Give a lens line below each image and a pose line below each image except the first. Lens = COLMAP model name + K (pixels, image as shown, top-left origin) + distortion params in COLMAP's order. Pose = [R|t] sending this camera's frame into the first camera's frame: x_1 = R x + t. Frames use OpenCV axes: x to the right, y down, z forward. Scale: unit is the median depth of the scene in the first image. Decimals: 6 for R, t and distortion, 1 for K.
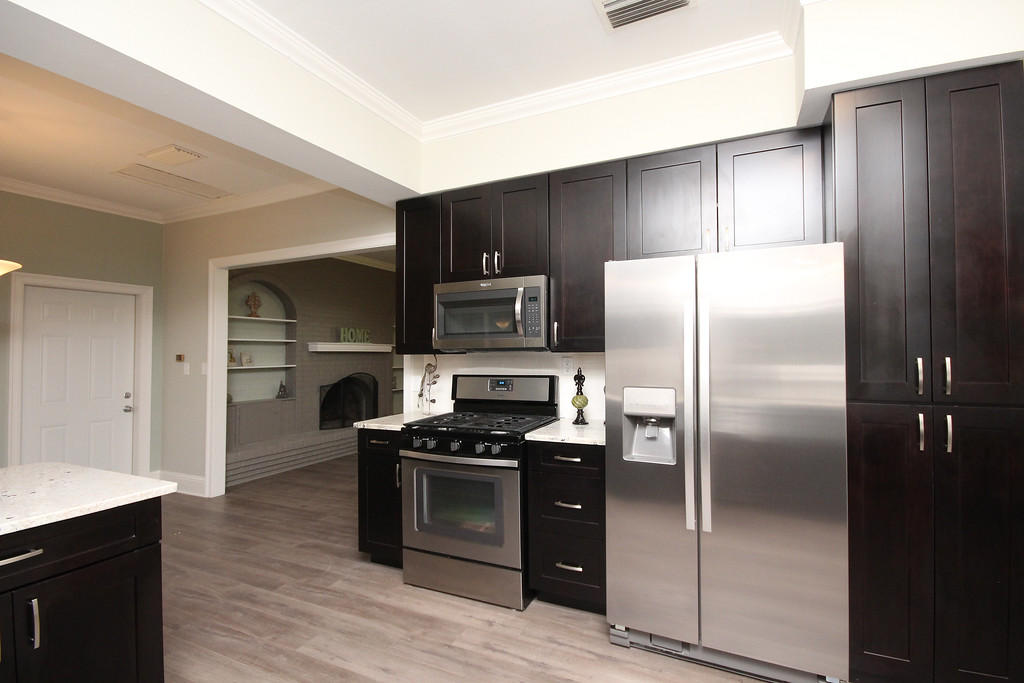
lens RADIAL K [[481.4, 0, 512.0], [0, 481.4, 341.5], [0, 0, 1]] dist [0.000722, -0.000014]
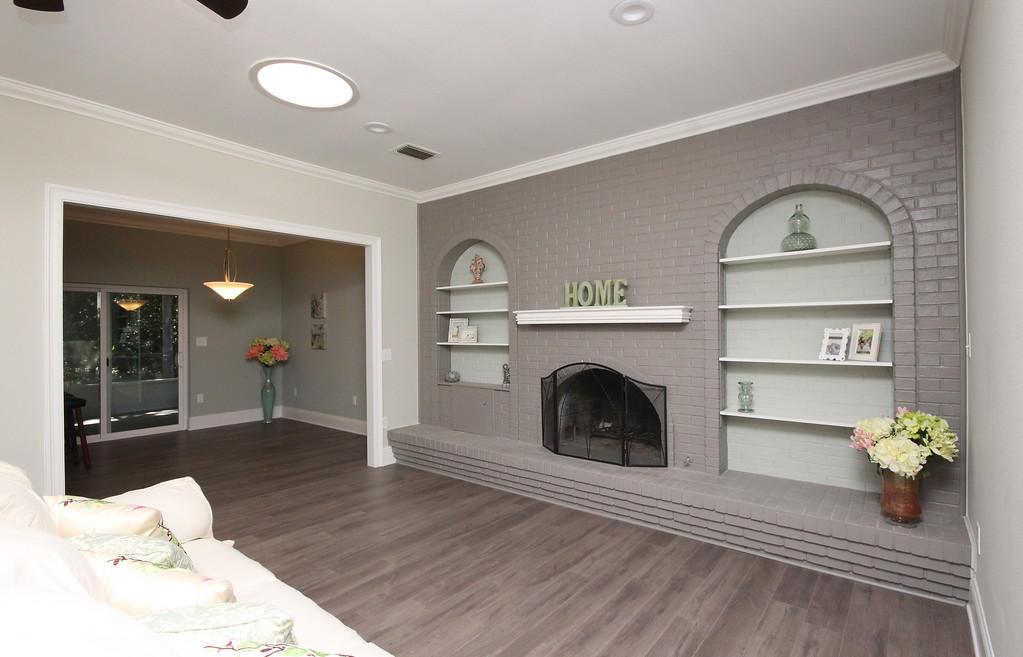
lens RADIAL K [[490.8, 0, 511.5], [0, 490.8, 328.5], [0, 0, 1]] dist [0.002255, 0.000238]
pose [[-0.236640, 0.005361, -0.971582, 0.227567], [0.031658, 0.999496, -0.002196, 0.025580], [0.971081, -0.031278, -0.236691, 1.062349]]
